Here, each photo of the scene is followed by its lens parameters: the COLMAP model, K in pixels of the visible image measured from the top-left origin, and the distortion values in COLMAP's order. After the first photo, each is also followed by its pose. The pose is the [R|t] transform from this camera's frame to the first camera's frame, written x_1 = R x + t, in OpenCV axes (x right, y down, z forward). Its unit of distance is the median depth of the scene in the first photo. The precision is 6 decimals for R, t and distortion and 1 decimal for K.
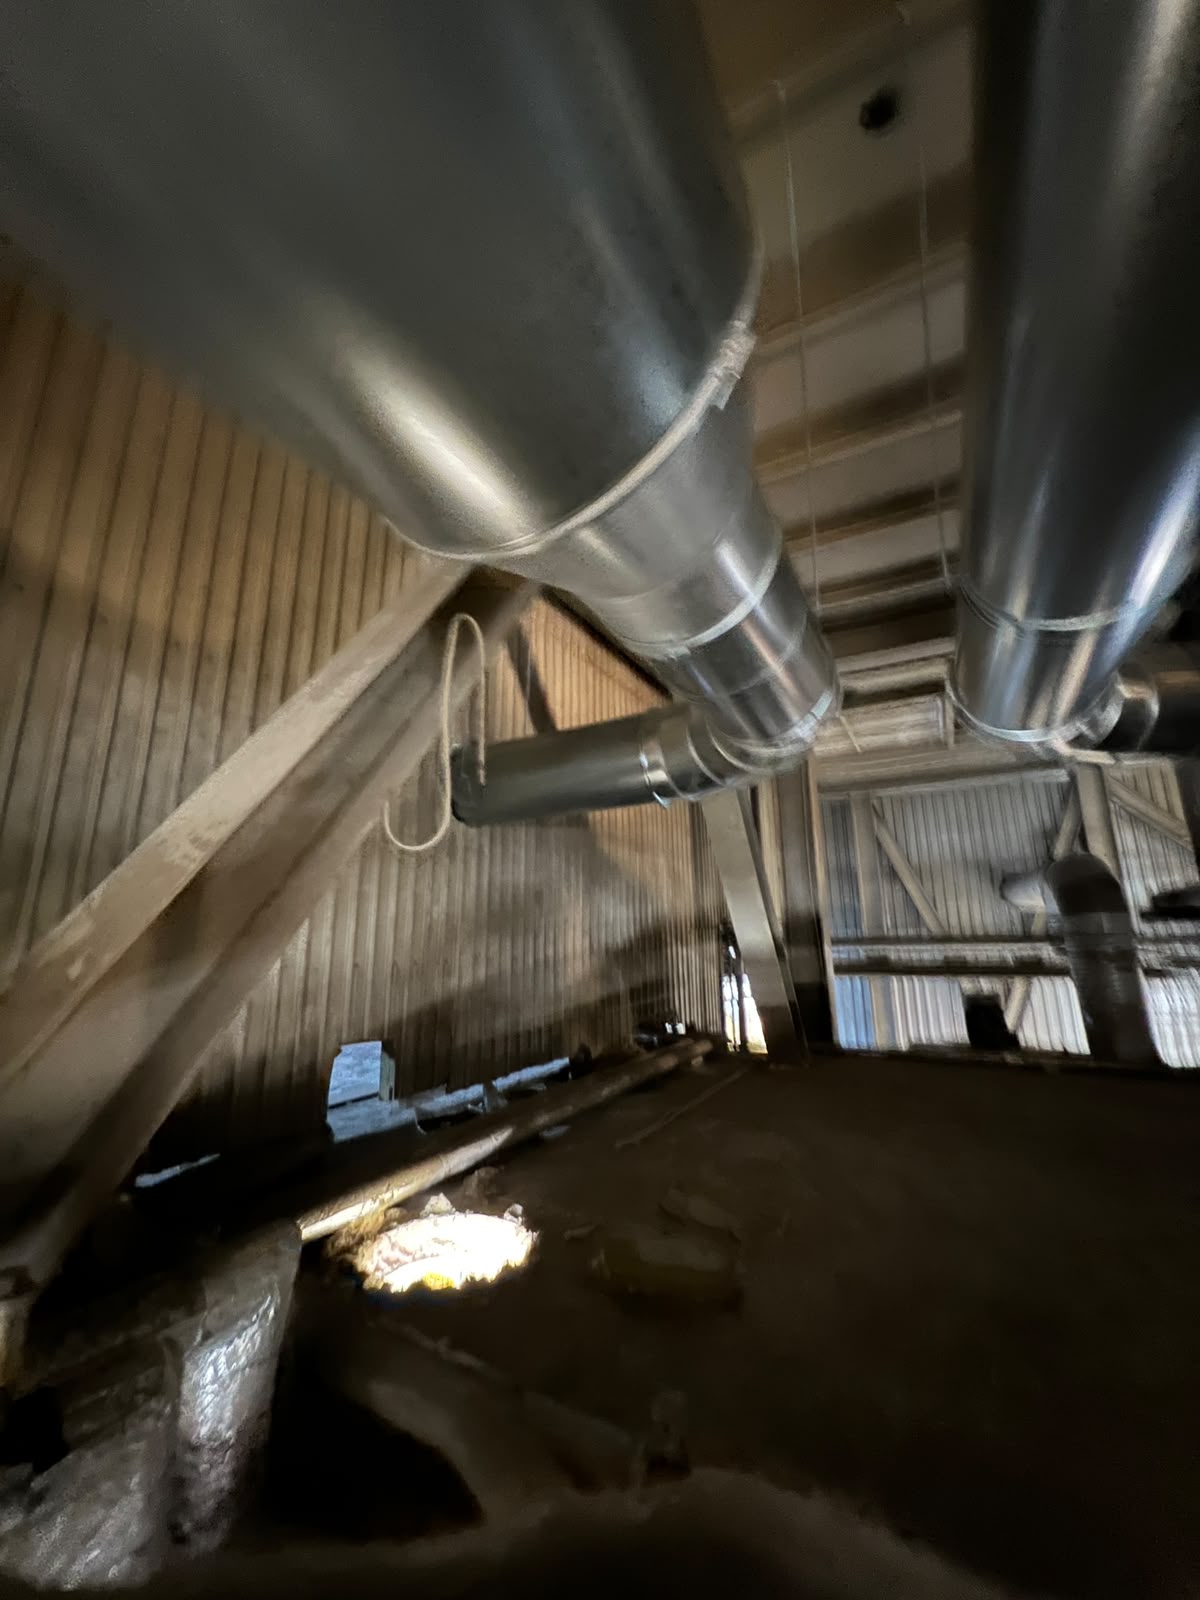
lens RADIAL K [[639.2, 0, 610.1], [0, 639.2, 799.5], [0, 0, 1]] dist [-0.000511, 0.000469]
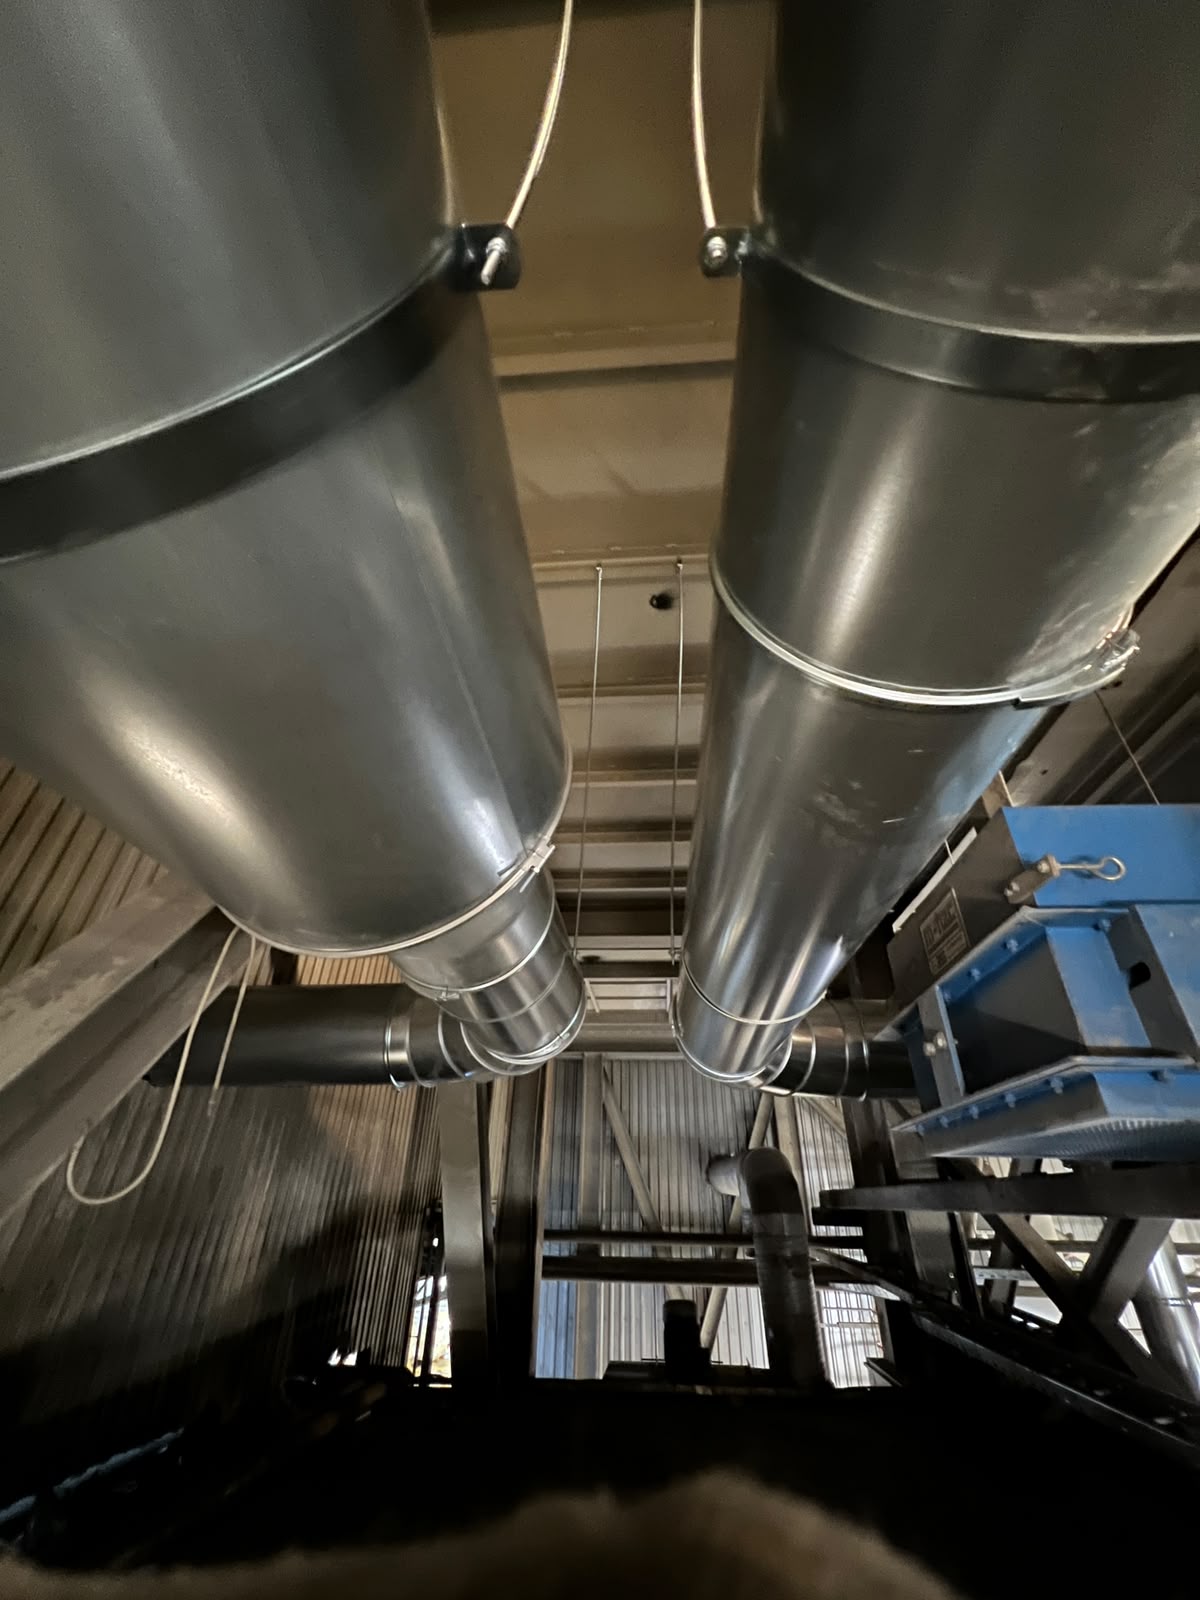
lens RADIAL K [[639.2, 0, 610.1], [0, 639.2, 799.5], [0, 0, 1]] dist [-0.000511, 0.000469]
pose [[0.916184, 0.240056, 0.320906, -0.021092], [-0.117732, 0.926635, -0.357052, -0.052243], [-0.383075, 0.289344, 0.877230, -0.047279]]
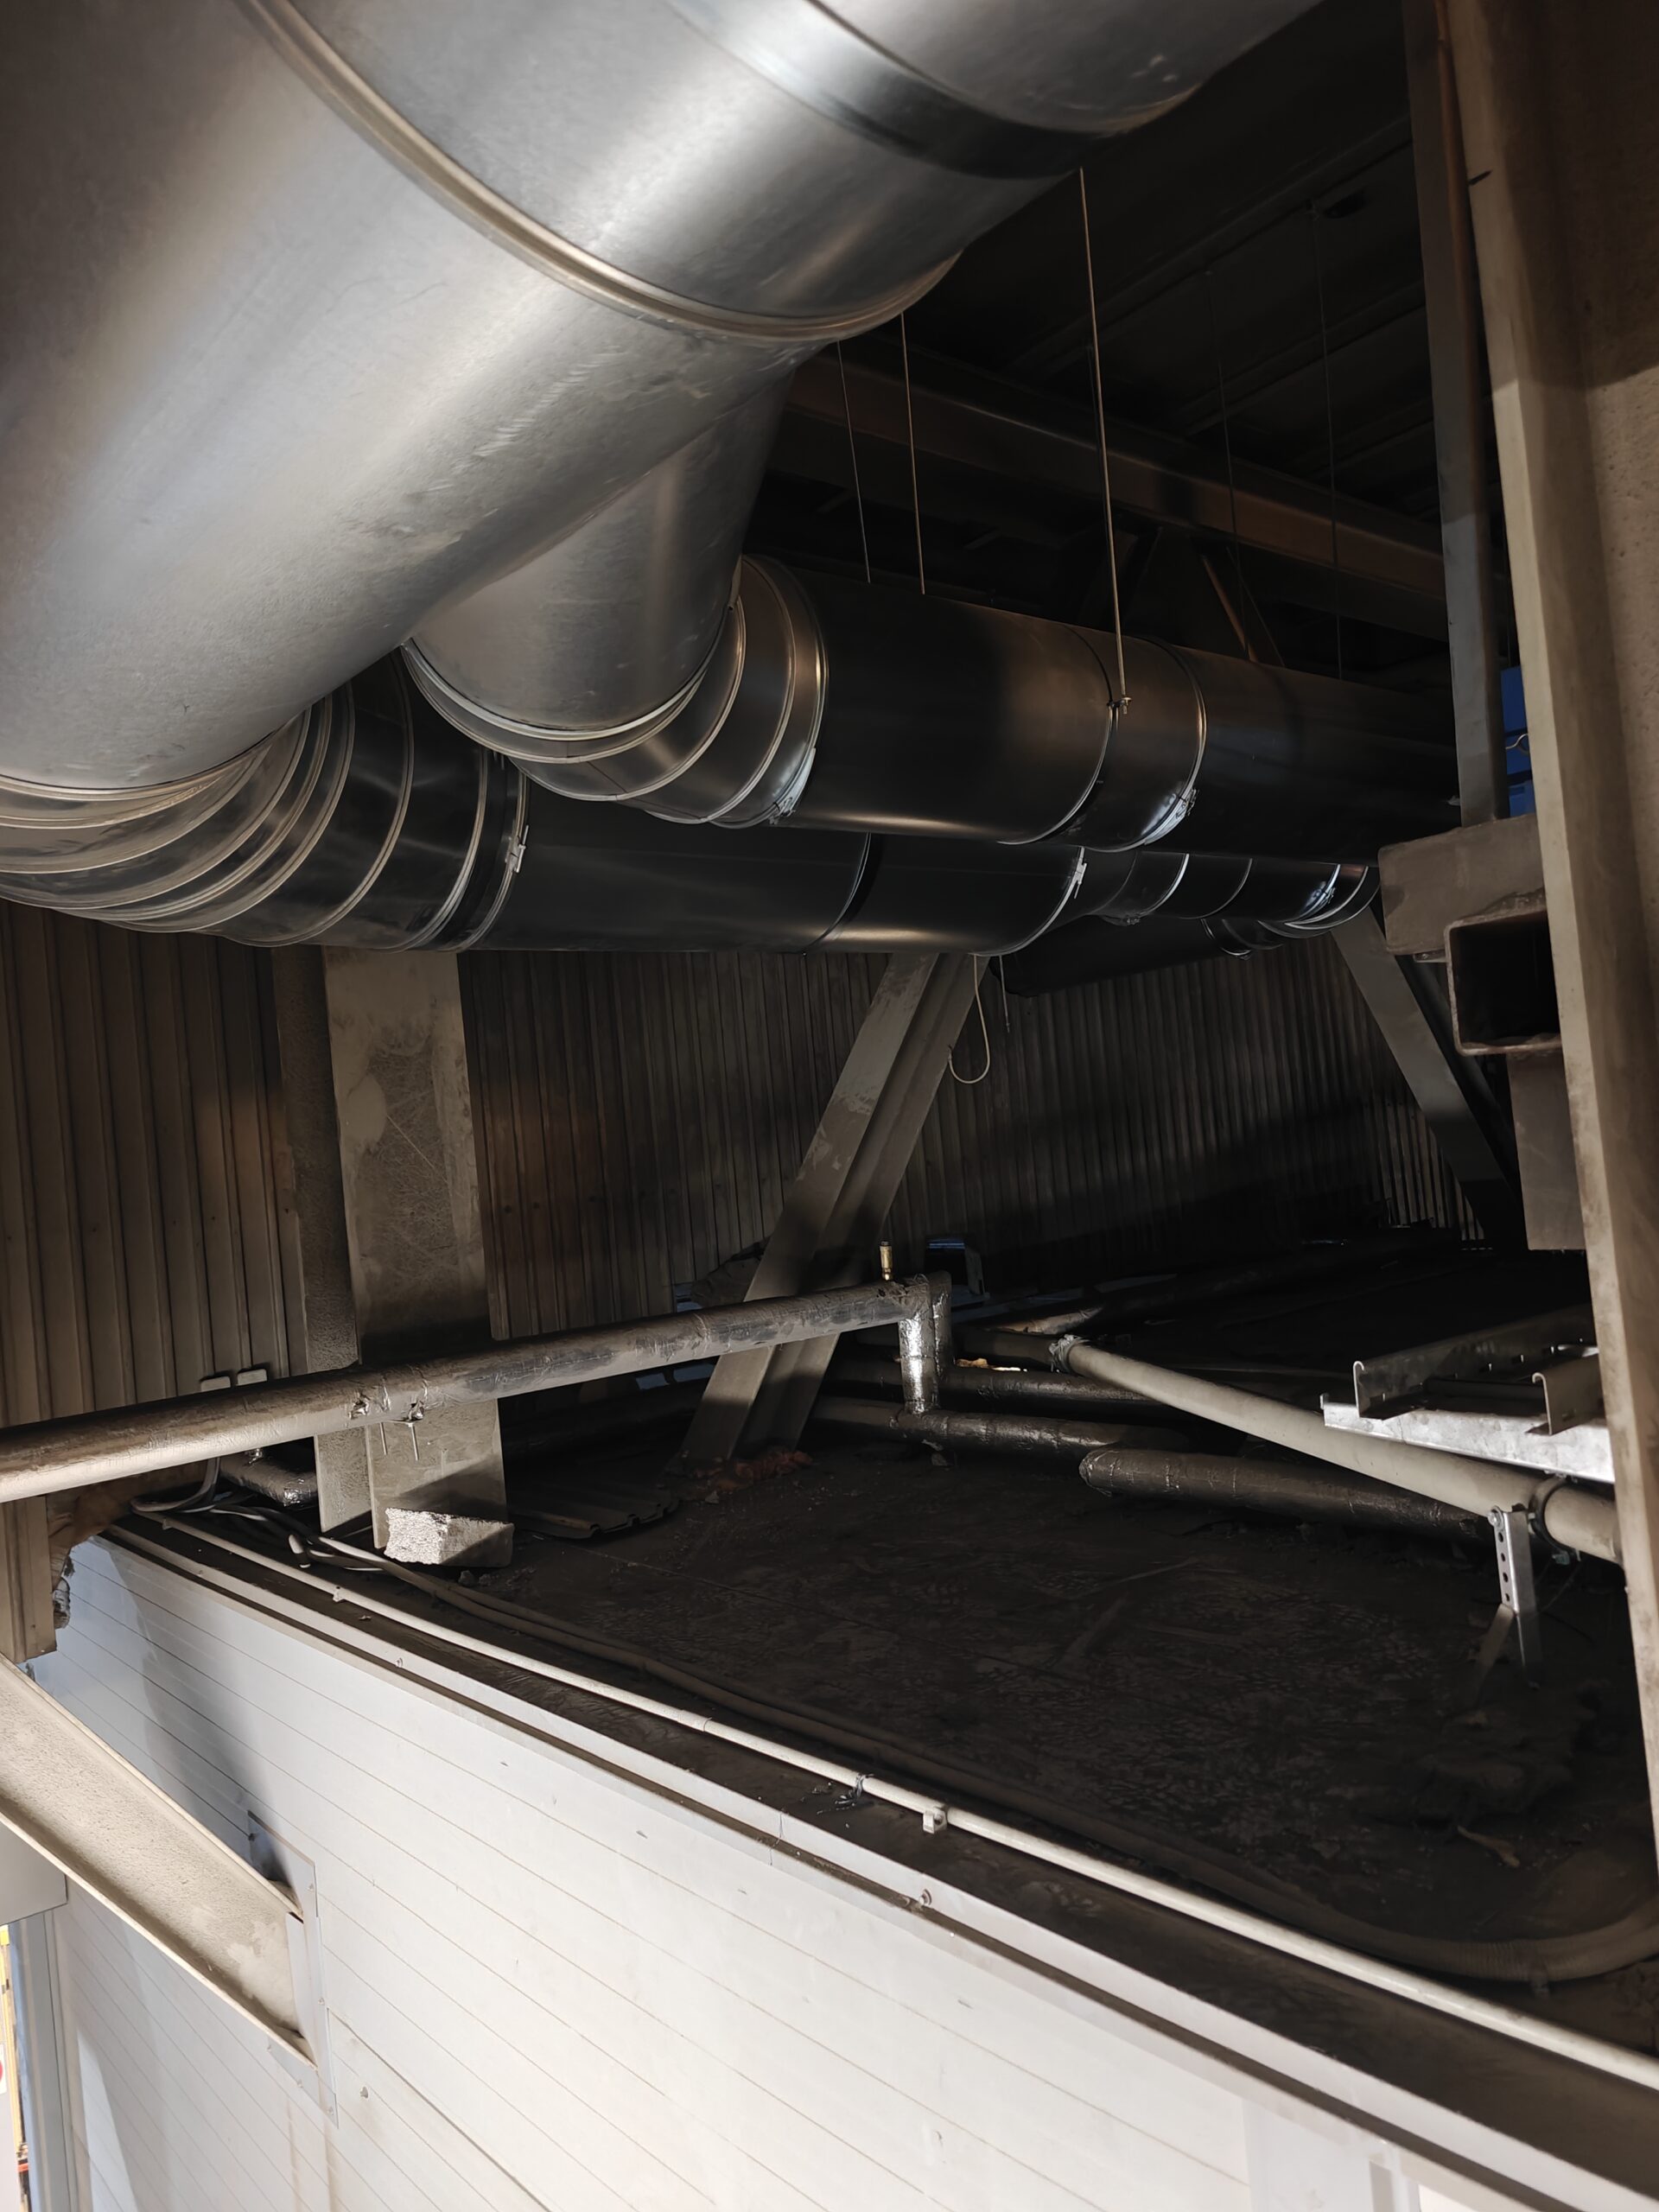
lens RADIAL K [[1621.3, 0, 800.4], [0, 1621.3, 1108.1], [0, 0, 1]] dist [0.051322, -0.054905]
pose [[0.915654, -0.084745, -0.392933, 0.232848], [0.168410, 0.968472, 0.183576, -0.177320], [0.364987, -0.234266, 0.901057, -0.736324]]
